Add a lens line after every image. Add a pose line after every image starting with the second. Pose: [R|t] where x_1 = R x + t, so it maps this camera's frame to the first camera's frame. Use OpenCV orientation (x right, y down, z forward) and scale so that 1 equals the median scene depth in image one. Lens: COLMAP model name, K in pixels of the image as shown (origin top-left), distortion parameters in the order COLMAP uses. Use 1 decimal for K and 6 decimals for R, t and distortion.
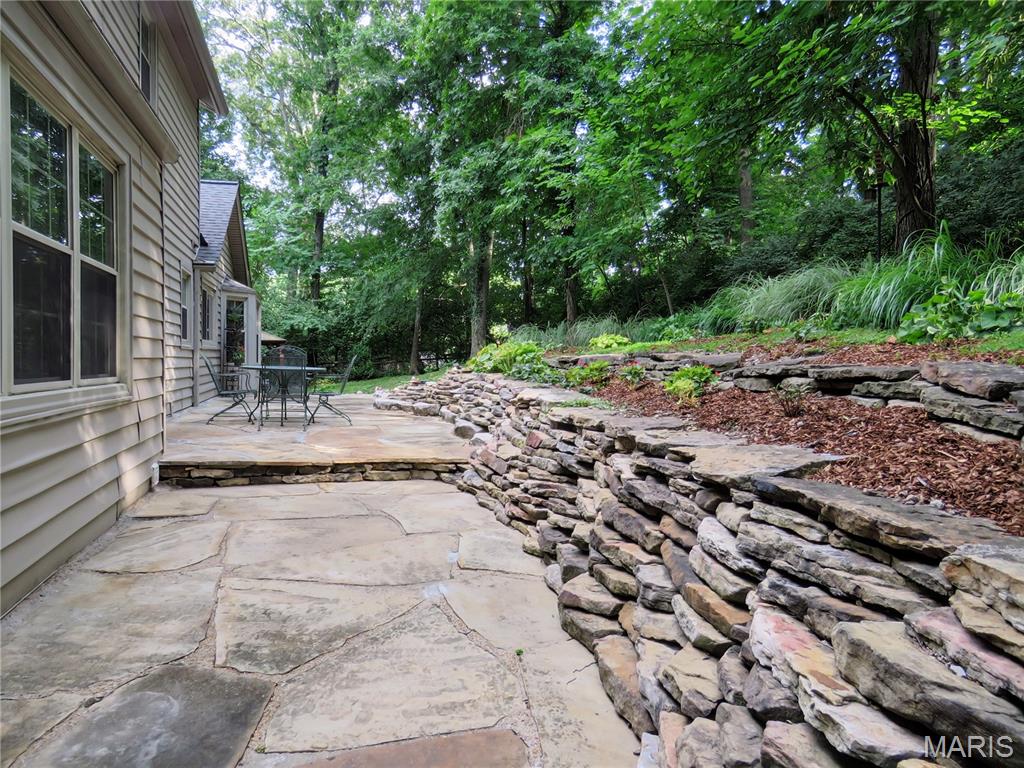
lens RADIAL K [[671.4, 0, 512.0], [0, 671.4, 384.0], [0, 0, 1]] dist [0.019501, -0.003381]
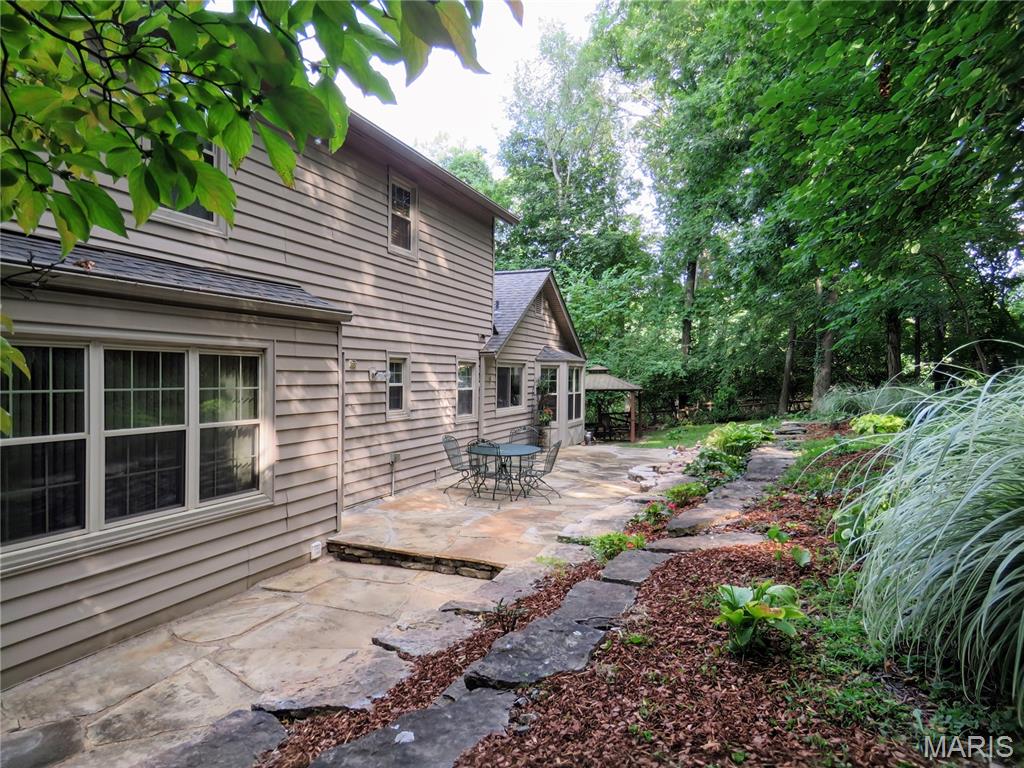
lens RADIAL K [[671.4, 0, 512.0], [0, 671.4, 384.0], [0, 0, 1]] dist [0.019501, -0.003381]
pose [[0.788806, -0.003957, -0.614630, 0.758010], [-0.012185, 0.999682, -0.022074, -0.215362], [0.614522, 0.024901, 0.788507, 0.161557]]
